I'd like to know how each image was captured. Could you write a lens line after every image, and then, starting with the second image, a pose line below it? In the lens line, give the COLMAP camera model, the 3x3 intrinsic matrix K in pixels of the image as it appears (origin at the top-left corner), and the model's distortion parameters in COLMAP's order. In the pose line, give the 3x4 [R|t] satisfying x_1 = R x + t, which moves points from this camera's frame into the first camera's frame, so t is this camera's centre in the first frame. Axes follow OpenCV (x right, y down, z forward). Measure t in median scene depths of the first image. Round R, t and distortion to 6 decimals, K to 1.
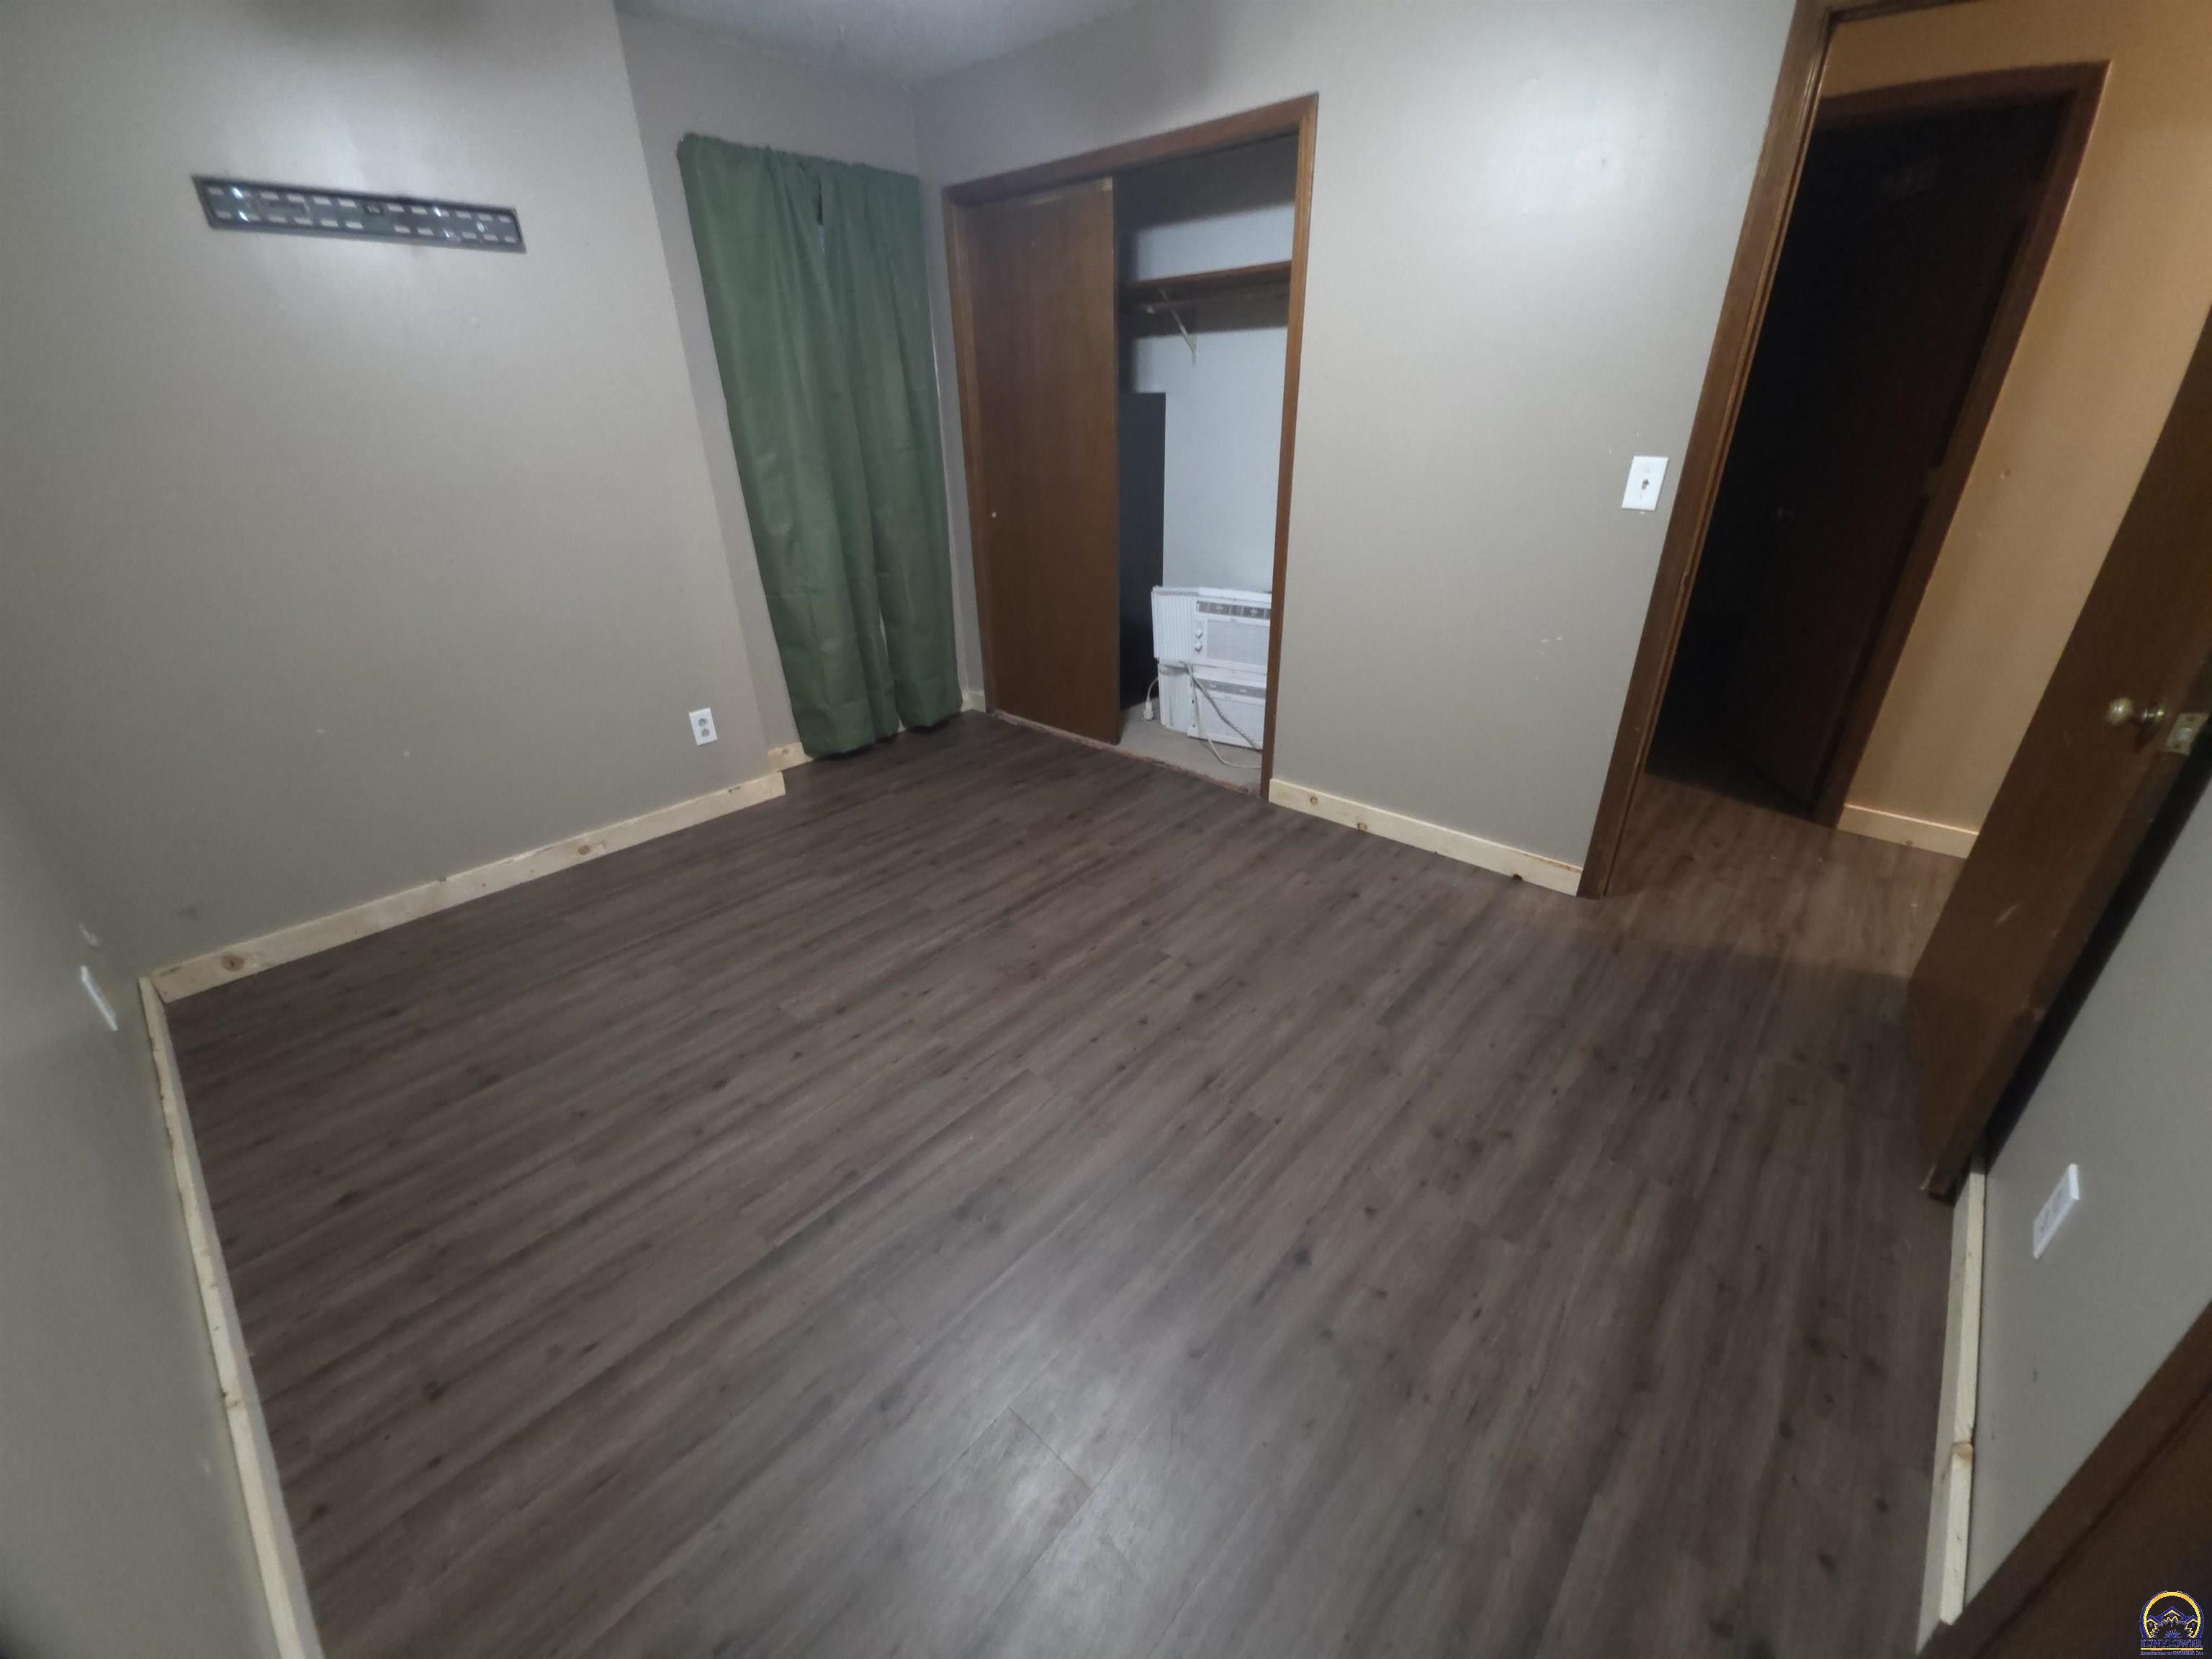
lens RADIAL K [[882.4, 0, 1108.5], [0, 882.4, 829.5], [0, 0, 1]] dist [-0.000864, -0.001605]
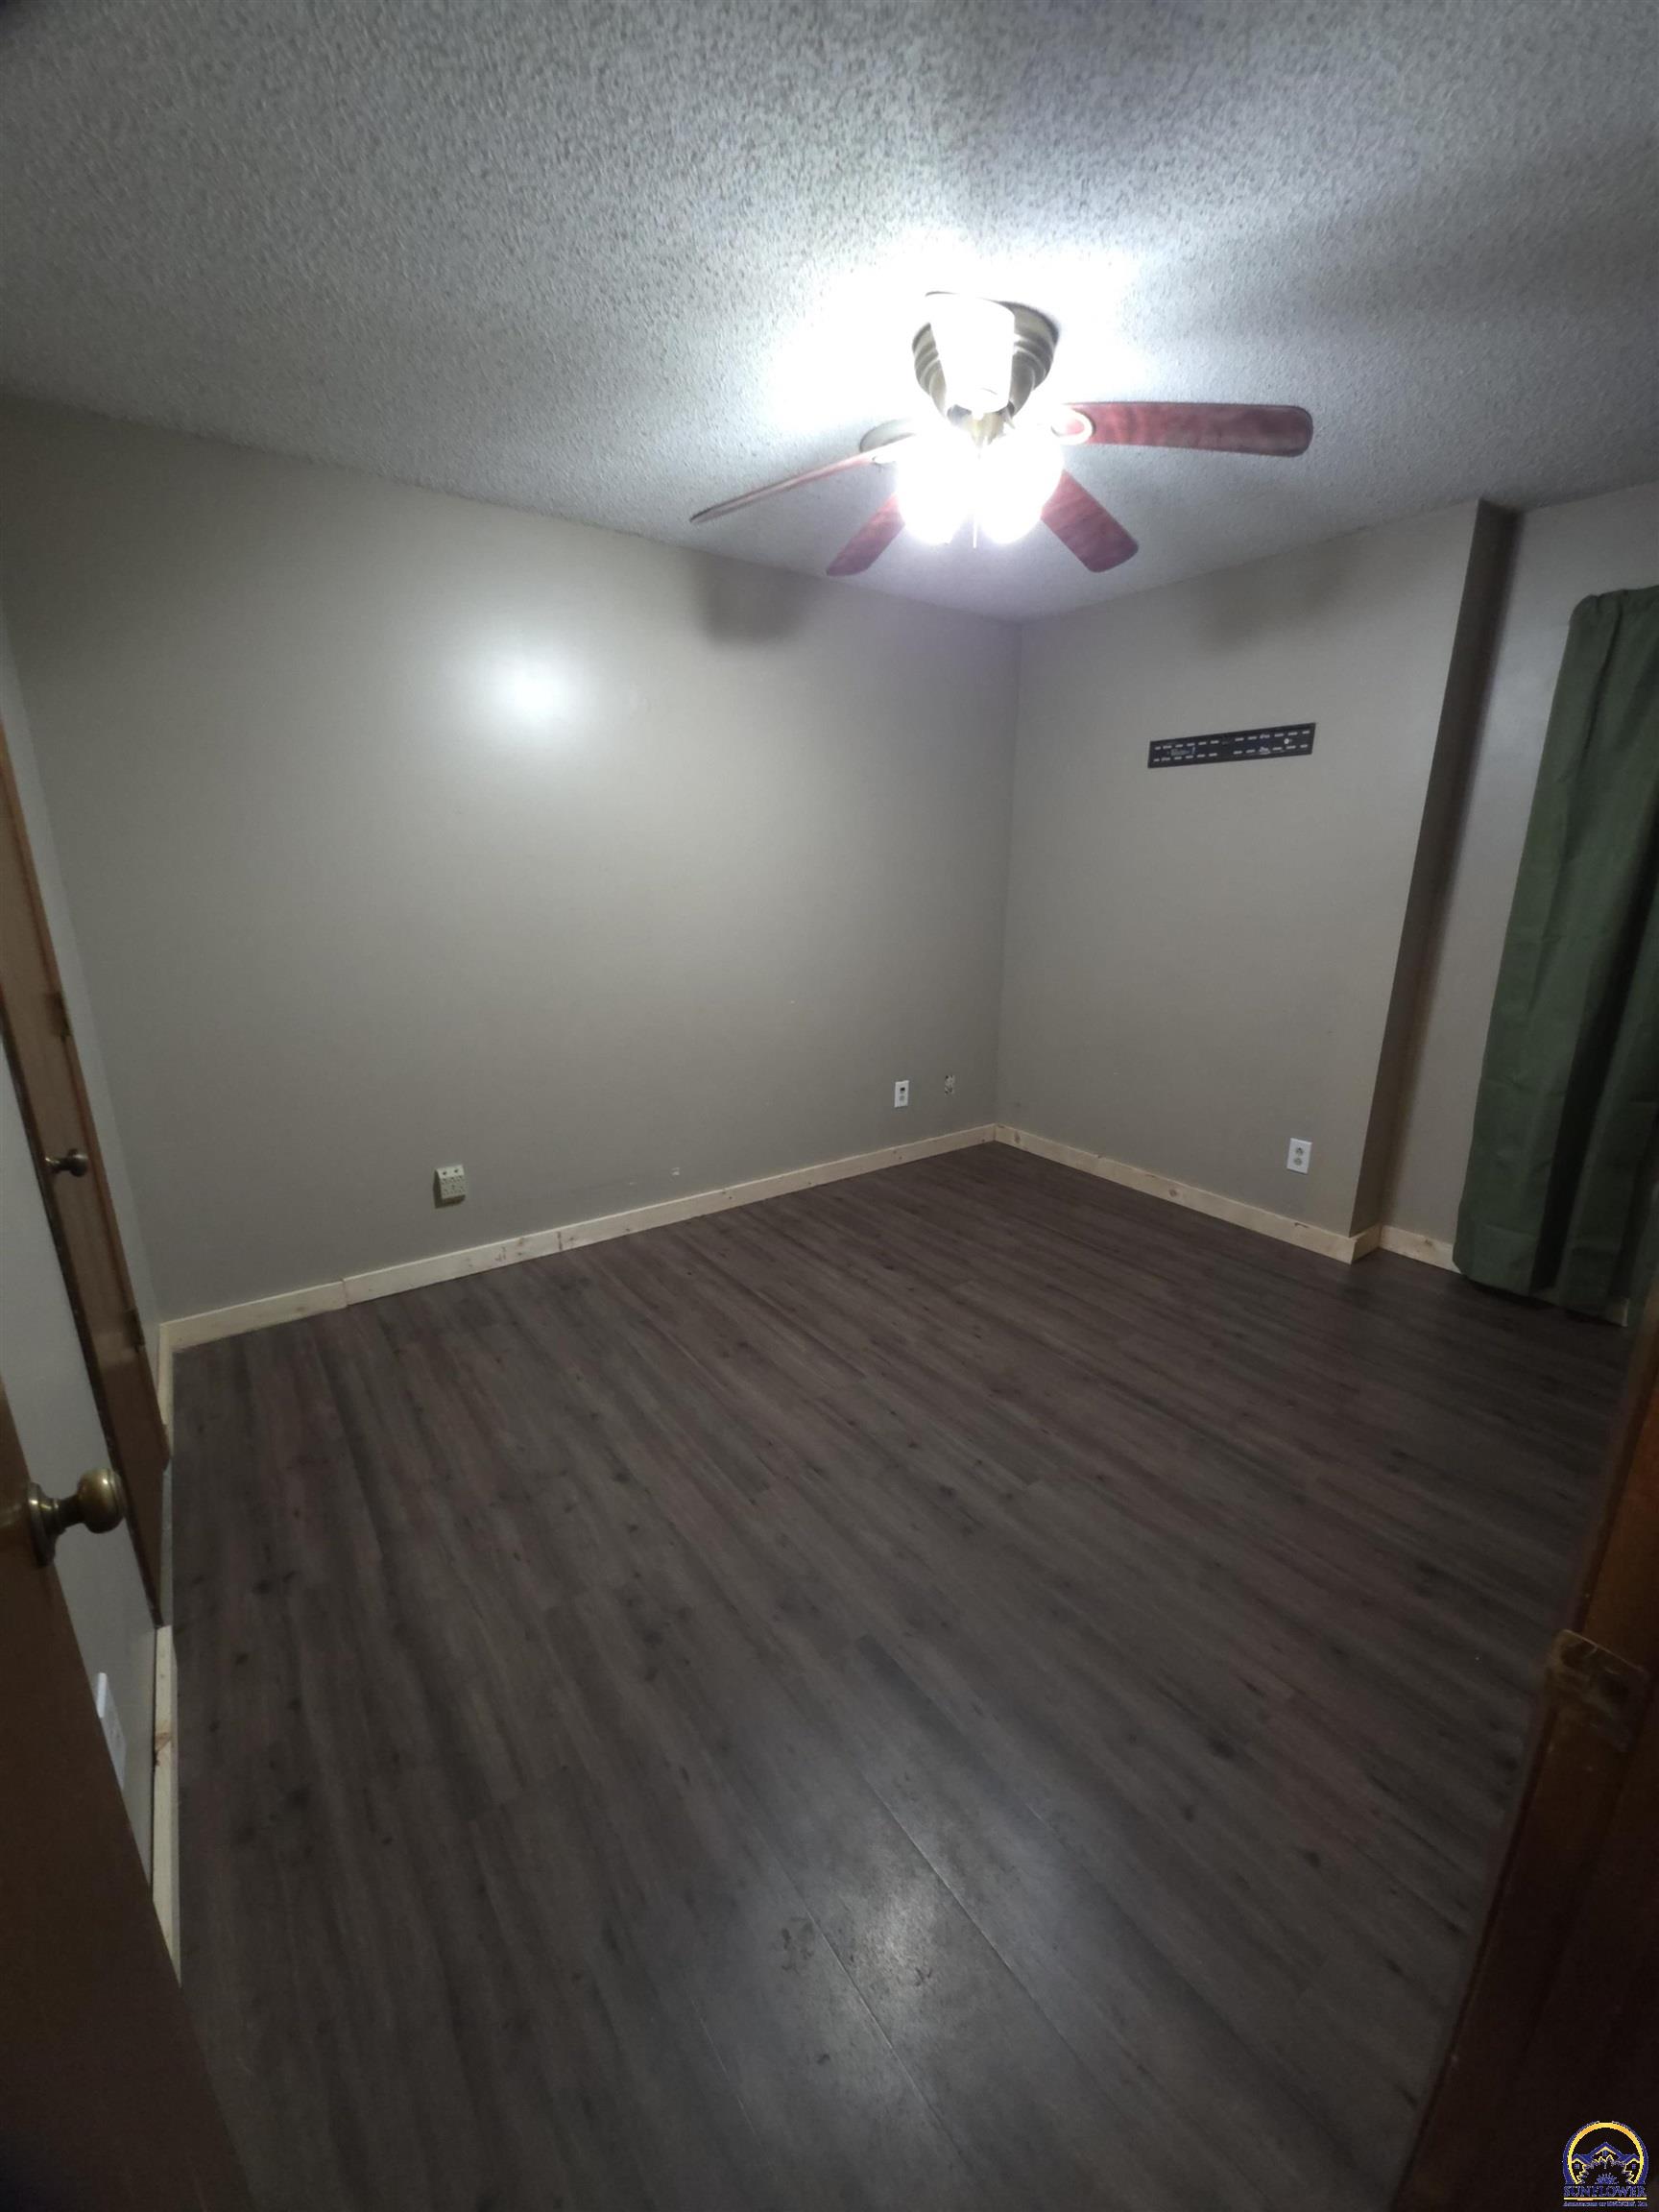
lens RADIAL K [[882.4, 0, 831.8], [0, 882.4, 1106.1], [0, 0, 1]] dist [-0.000864, -0.001605]
pose [[-0.209896, 0.280843, -0.936521, 1.013808], [-0.433303, 0.831938, 0.346594, -0.470983], [0.876466, 0.478546, -0.052930, 0.886194]]
